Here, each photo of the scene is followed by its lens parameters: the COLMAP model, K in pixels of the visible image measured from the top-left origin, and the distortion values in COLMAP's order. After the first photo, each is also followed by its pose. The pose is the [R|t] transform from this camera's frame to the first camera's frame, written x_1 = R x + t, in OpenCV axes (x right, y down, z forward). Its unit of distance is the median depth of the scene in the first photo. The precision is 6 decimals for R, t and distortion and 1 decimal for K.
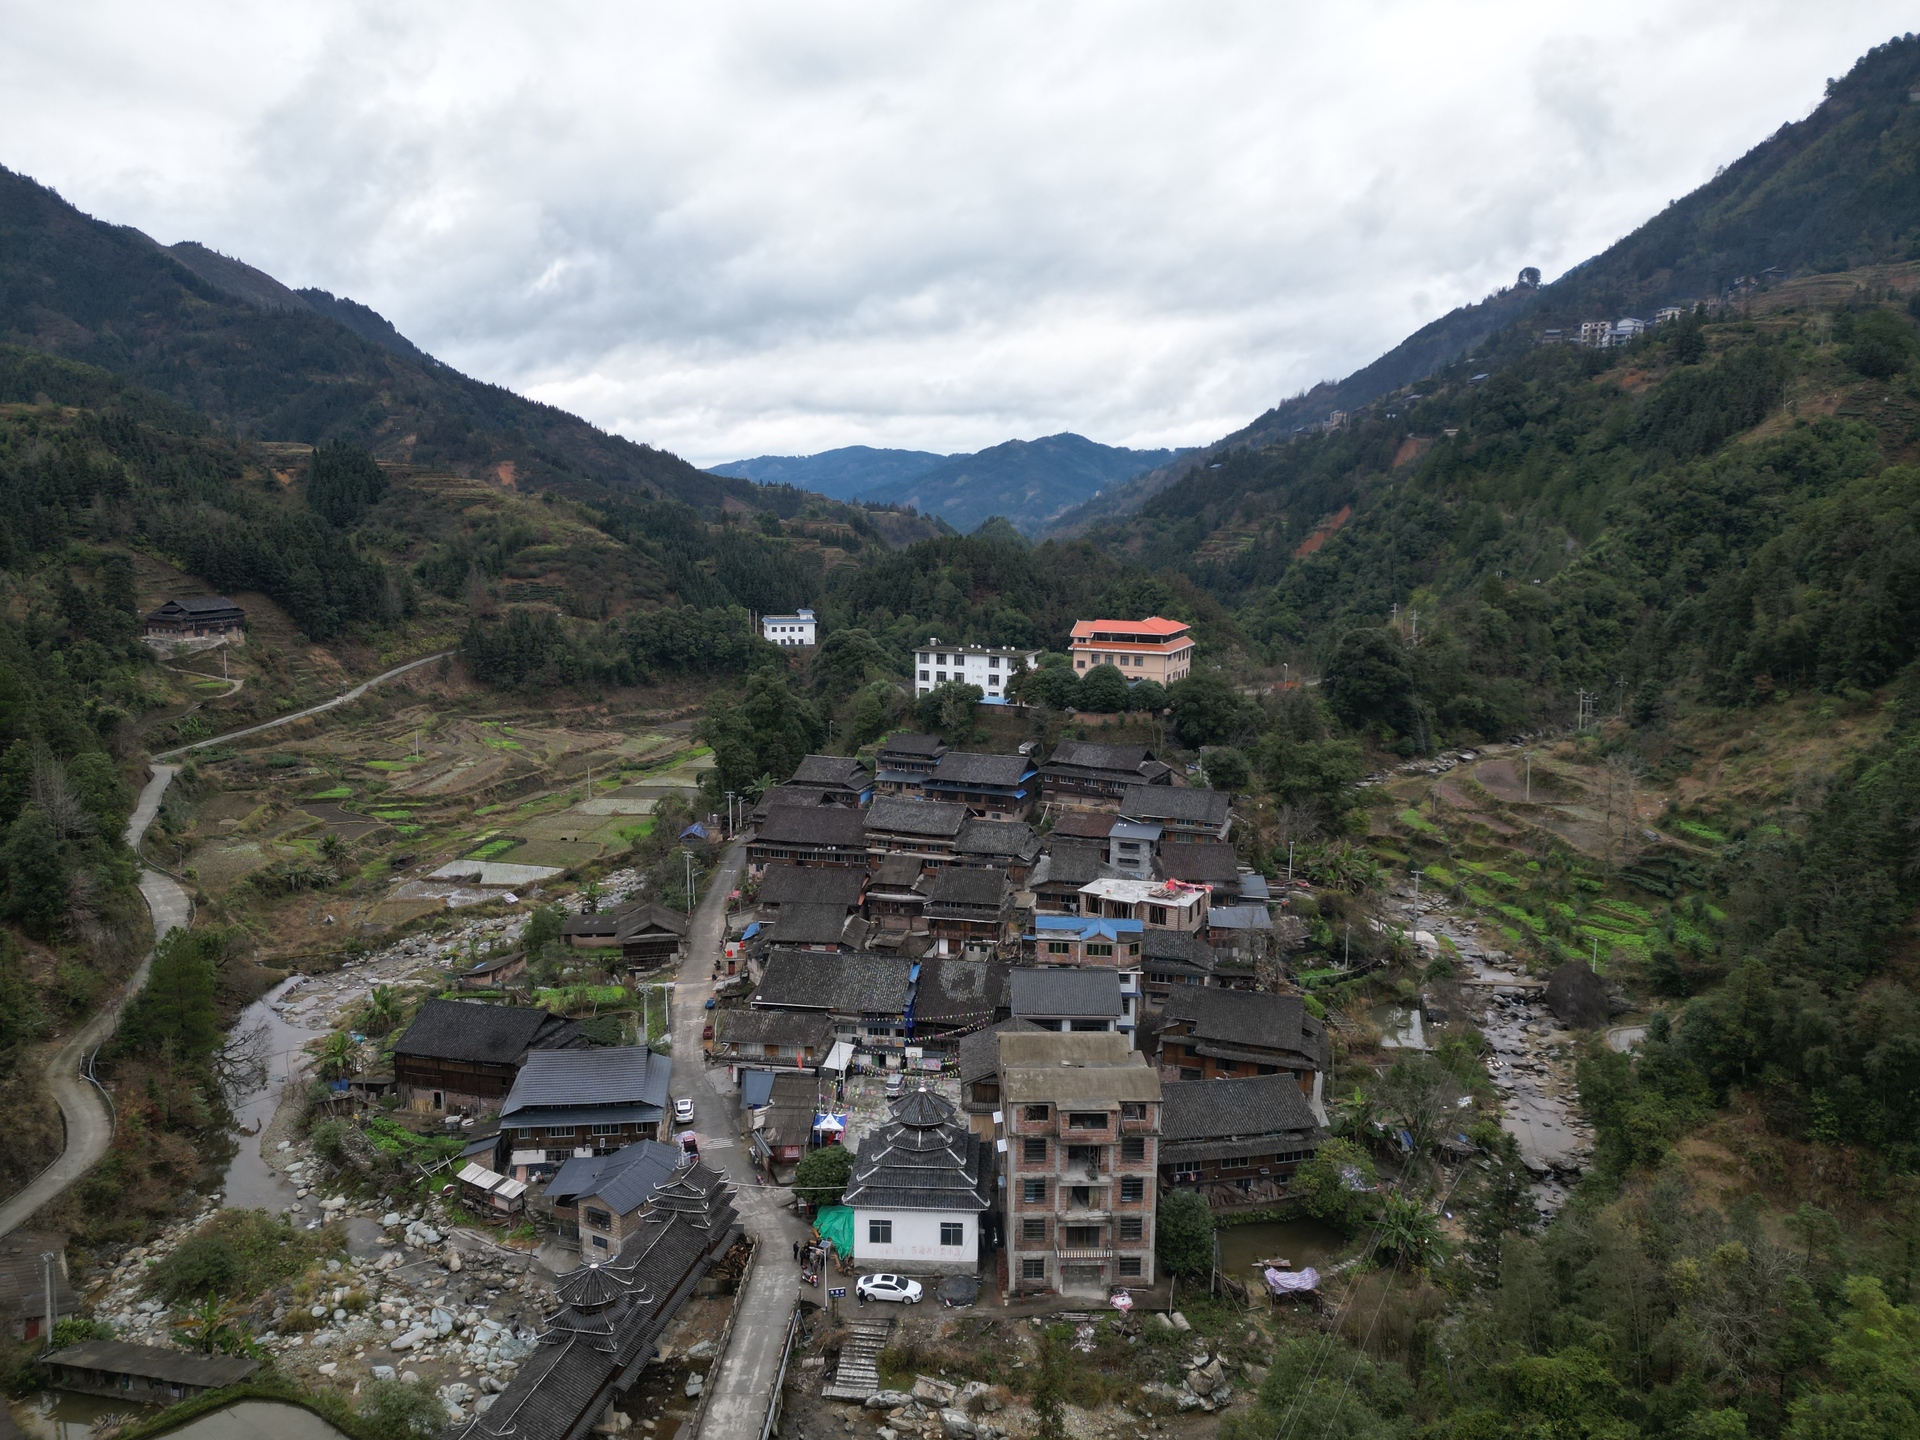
lens RADIAL K [[1412.9, 0, 960.0], [0, 1412.9, 720.0], [0, 0, 1]] dist [0.079180, -0.075333]
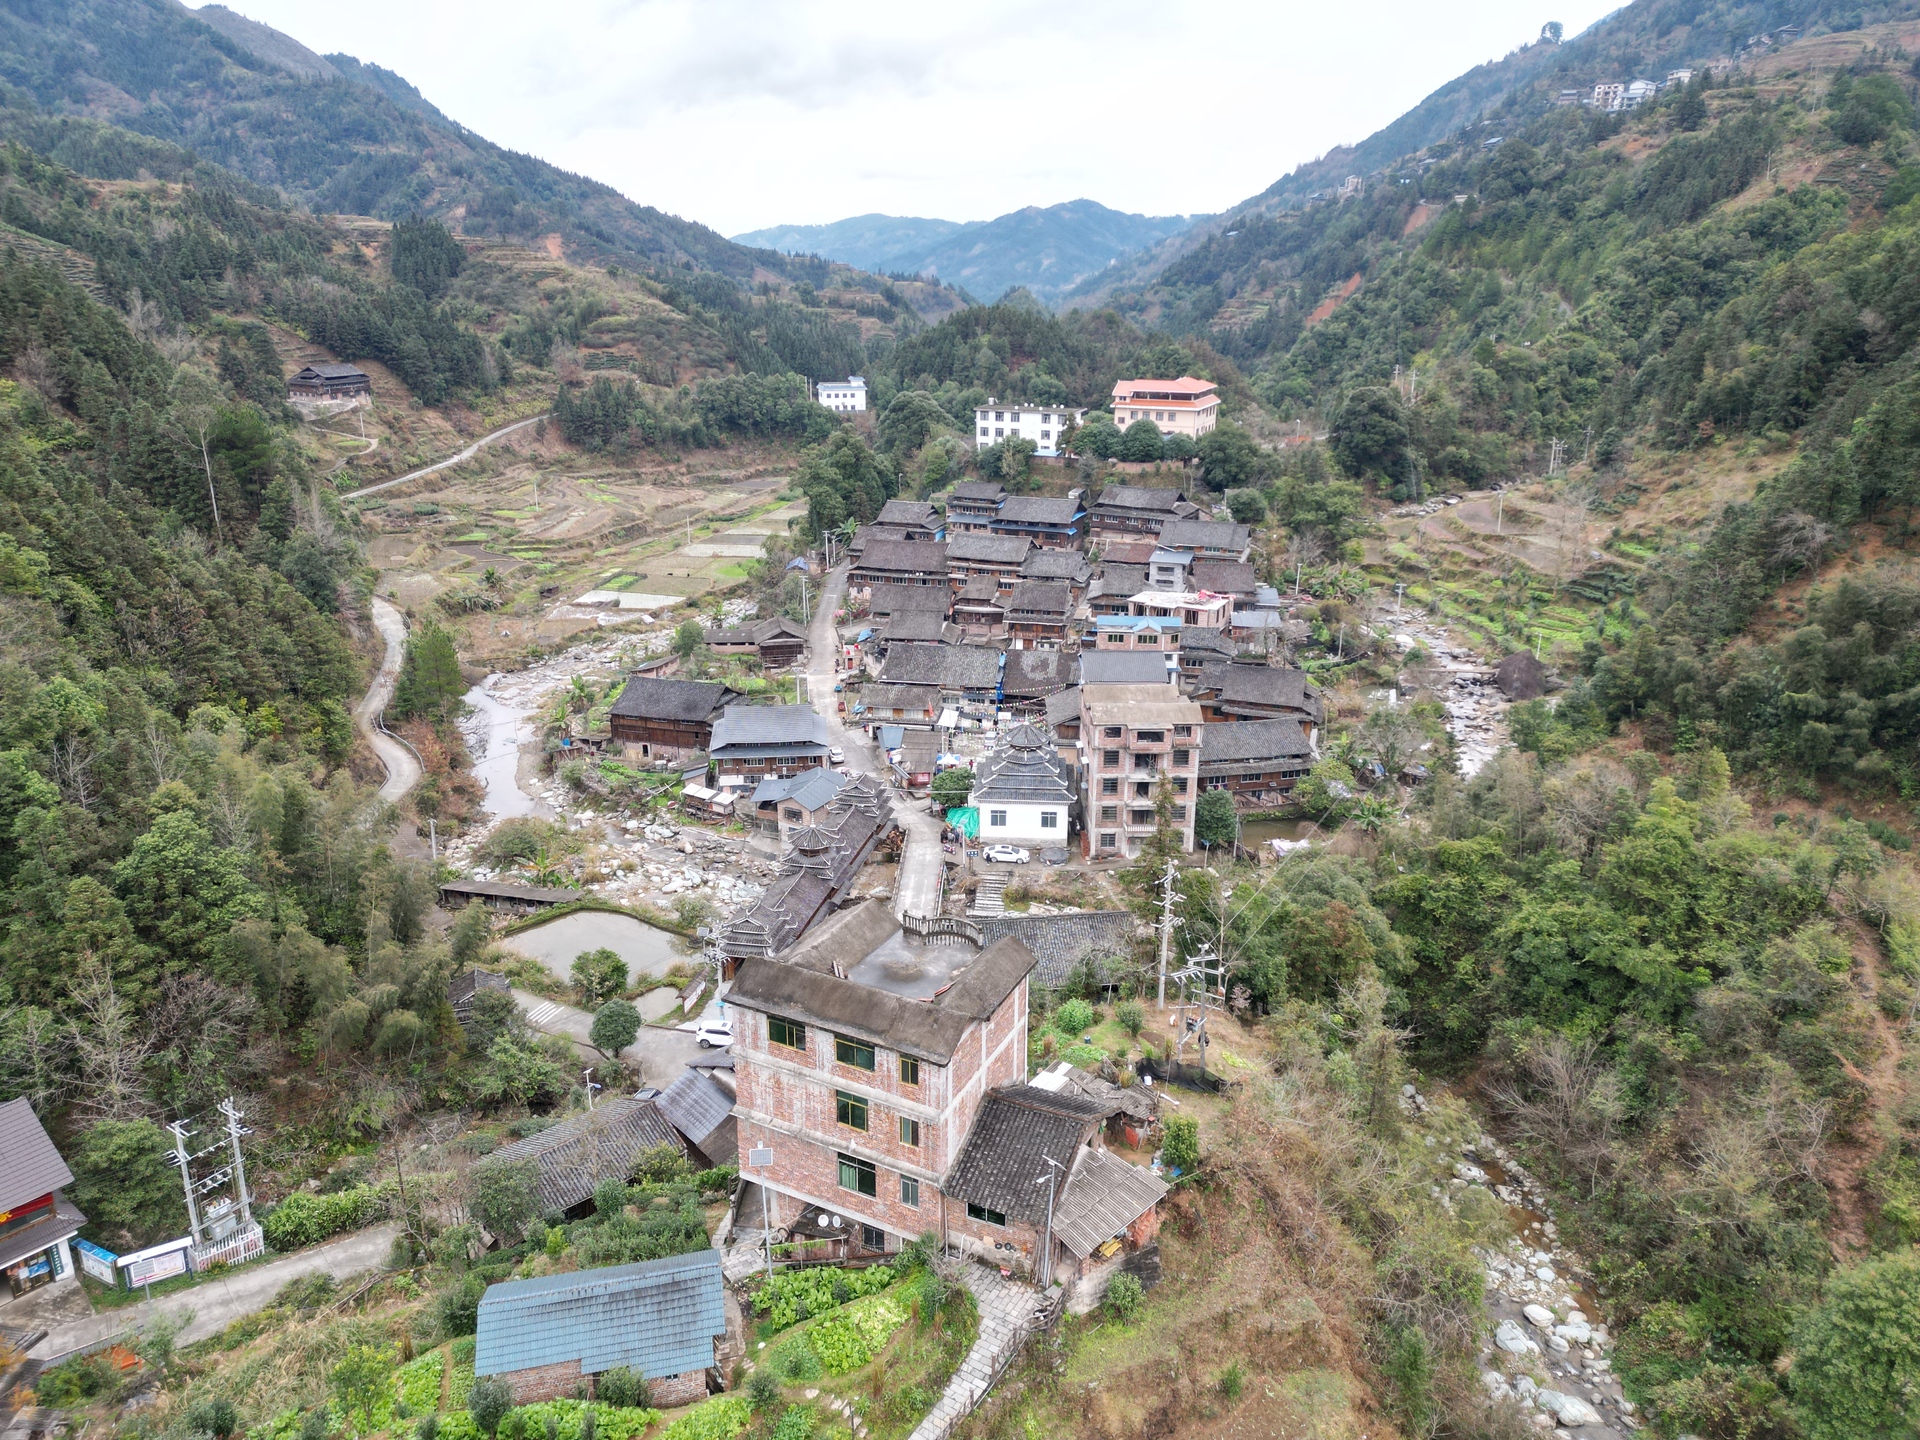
lens RADIAL K [[1331.6, 0, 960.0], [0, 1331.6, 720.0], [0, 0, 1]] dist [0.084597, -0.082333]
pose [[0.999938, -0.001755, -0.011040, -0.034033], [0.003586, 0.985767, 0.168079, 0.017623], [0.010588, -0.168108, 0.985712, -0.120640]]
